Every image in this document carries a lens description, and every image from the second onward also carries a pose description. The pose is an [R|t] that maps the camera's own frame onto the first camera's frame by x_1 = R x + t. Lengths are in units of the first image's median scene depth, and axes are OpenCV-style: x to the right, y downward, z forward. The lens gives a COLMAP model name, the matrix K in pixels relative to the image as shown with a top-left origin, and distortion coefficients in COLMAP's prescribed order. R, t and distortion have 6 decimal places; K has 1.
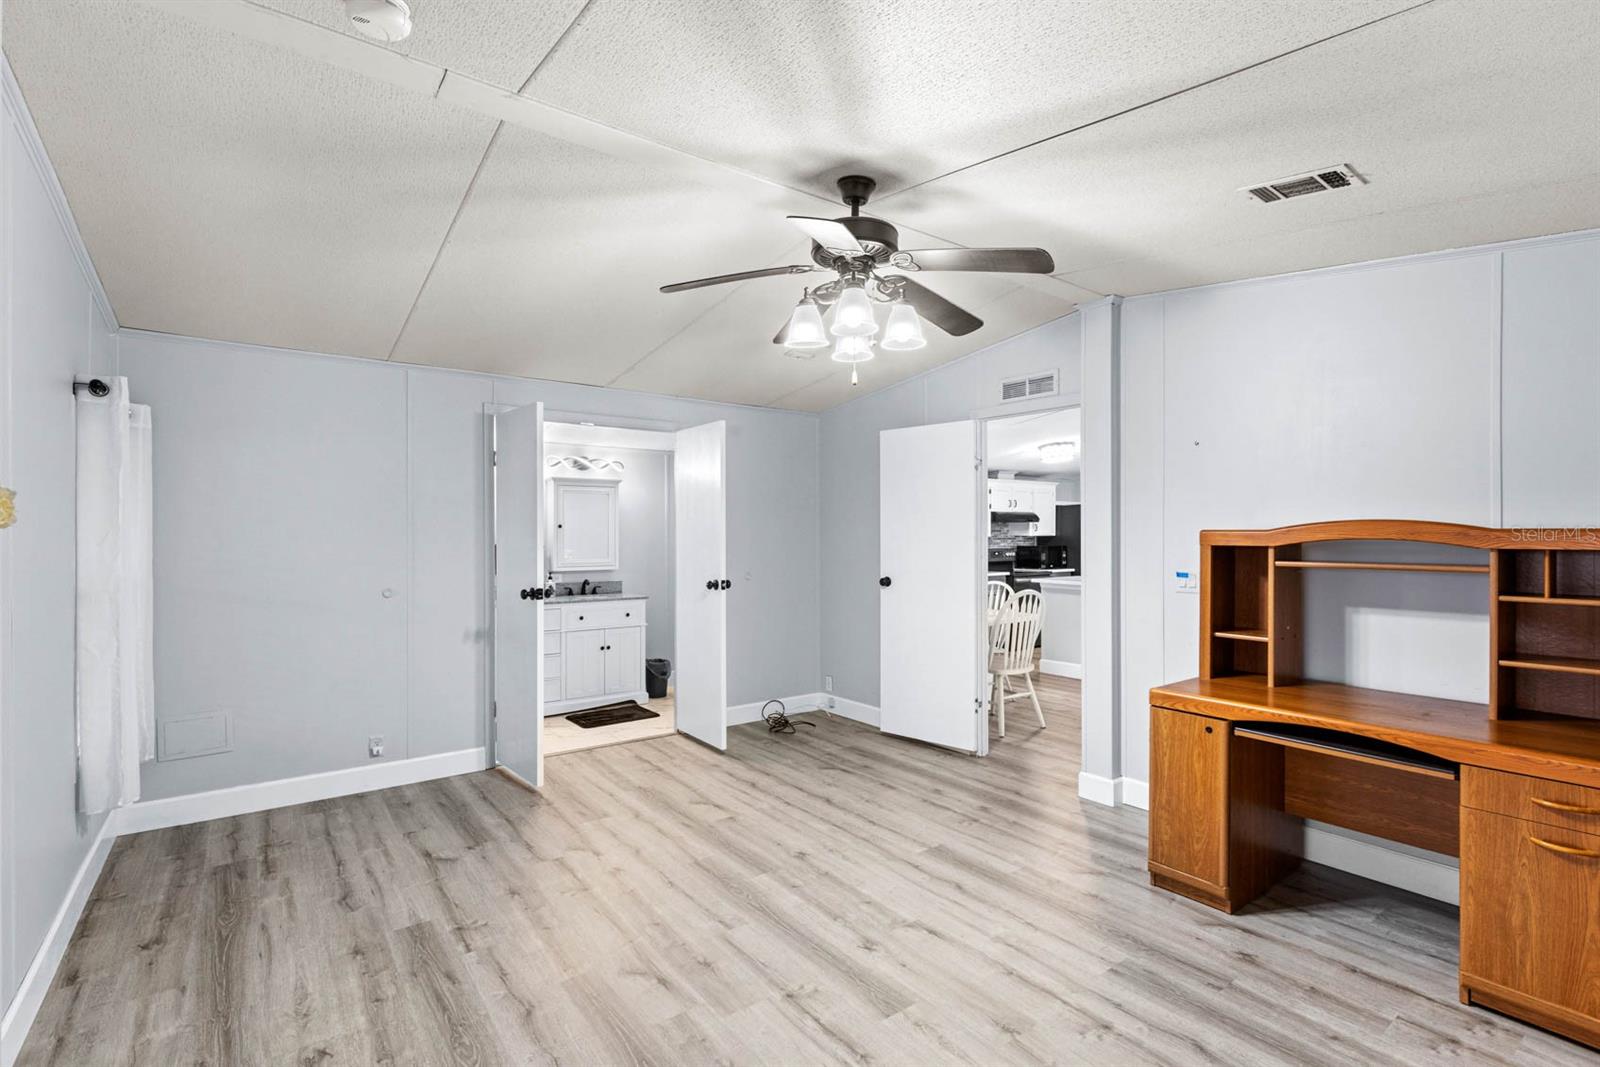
lens RADIAL K [[732.8, 0, 804.3], [0, 732.8, 534.1], [0, 0, 1]] dist [-0.000432, 0.001146]
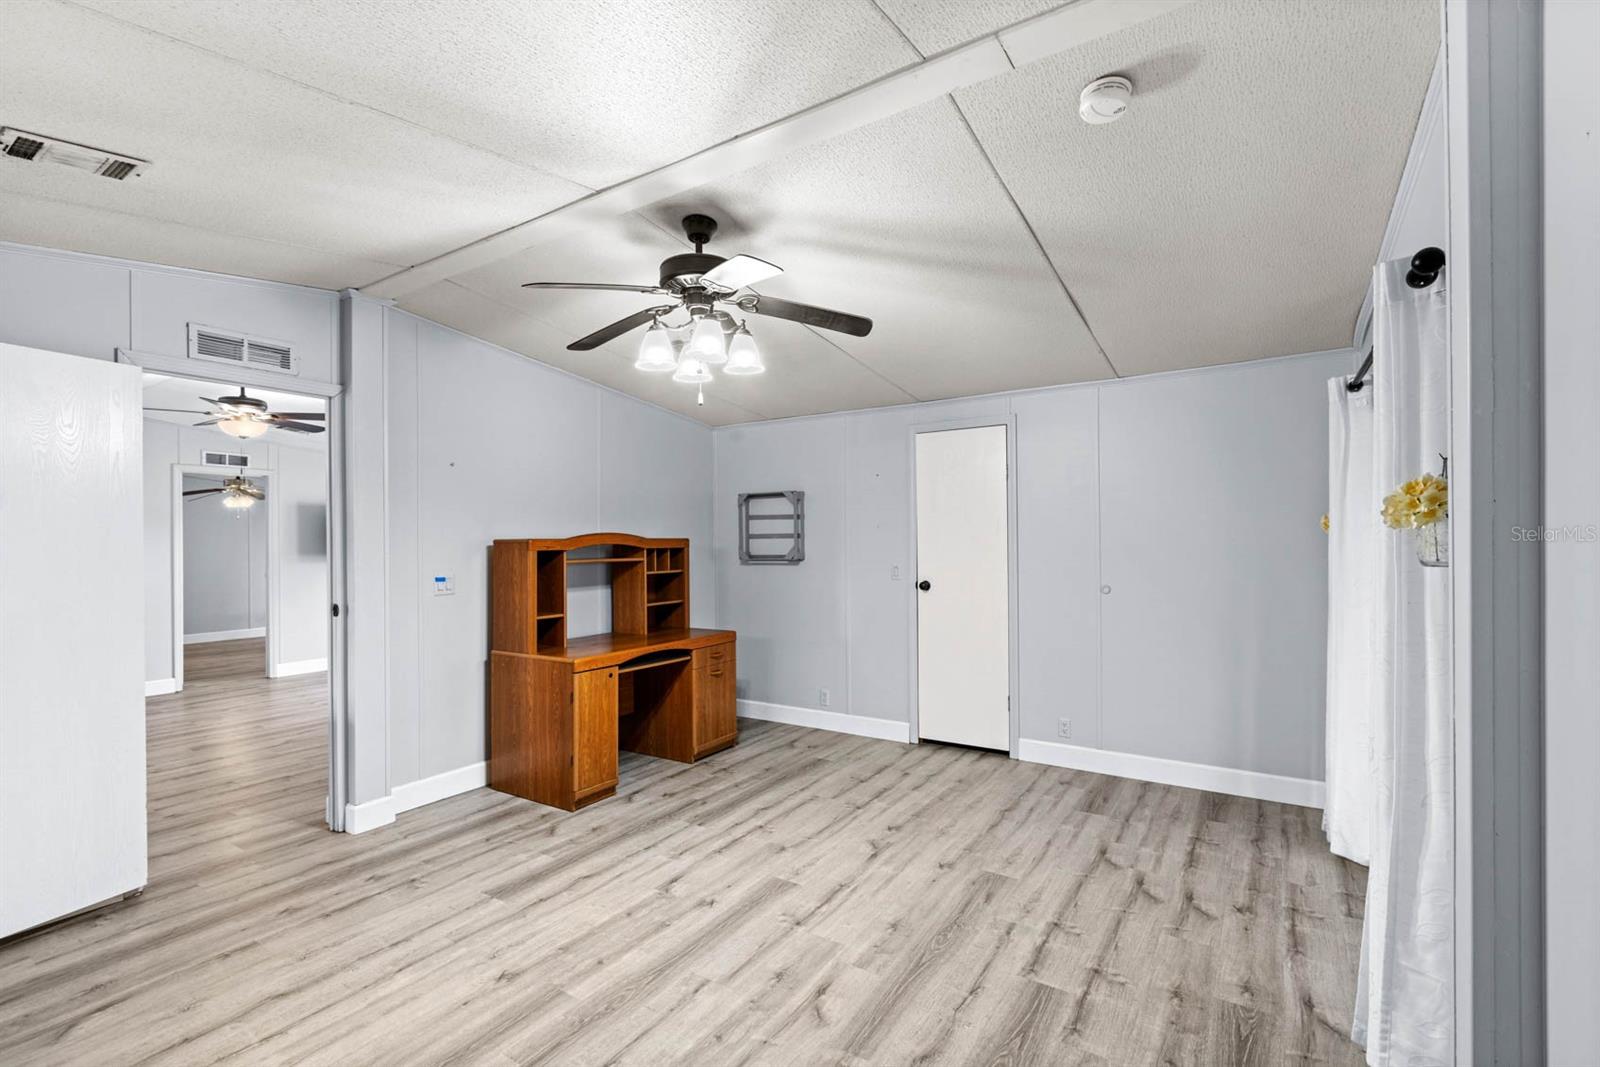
lens RADIAL K [[732.8, 0, 775.0], [0, 732.8, 543.0], [0, 0, 1]] dist [-0.000432, 0.001146]
pose [[-0.319491, -0.001247, 0.947589, -0.965653], [0.009920, 0.999940, 0.004661, -0.000085], [-0.947537, 0.010889, -0.319459, 1.190051]]
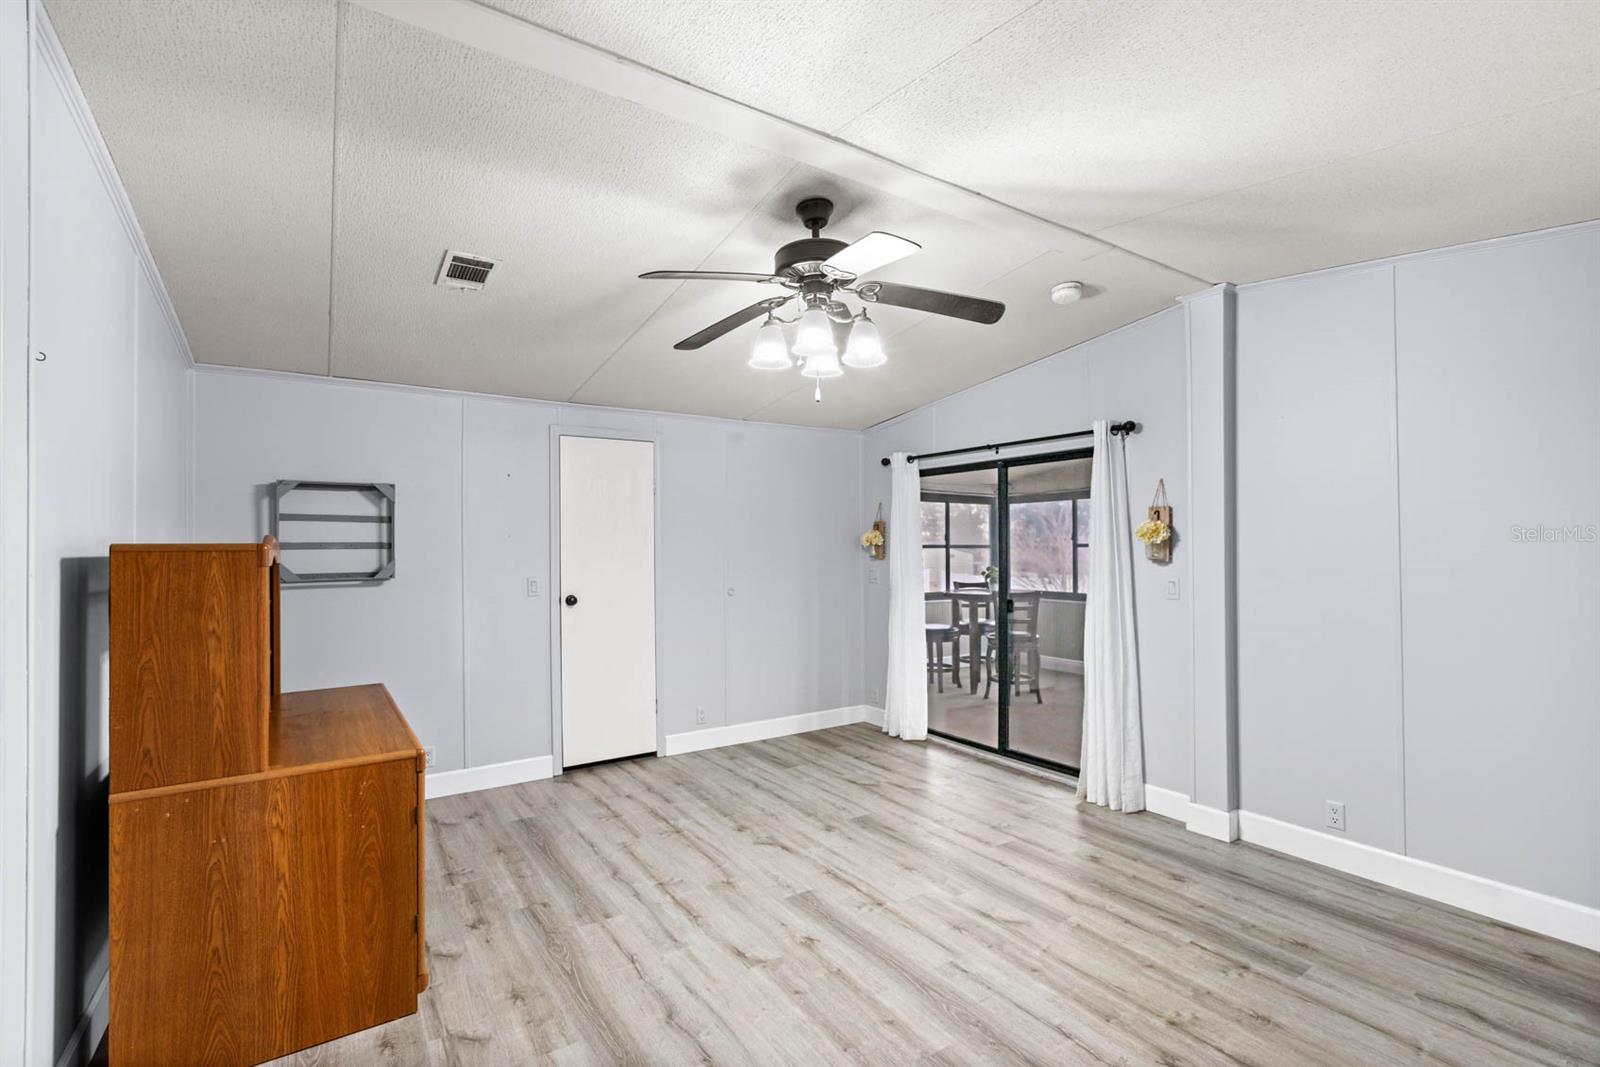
lens RADIAL K [[732.8, 0, 808.0], [0, 732.8, 545.9], [0, 0, 1]] dist [-0.000432, 0.001146]
pose [[-0.998873, 0.007453, 0.046867, 0.034602], [0.007248, 0.999963, -0.004549, 0.003764], [-0.046899, -0.004204, -0.998891, 1.934329]]
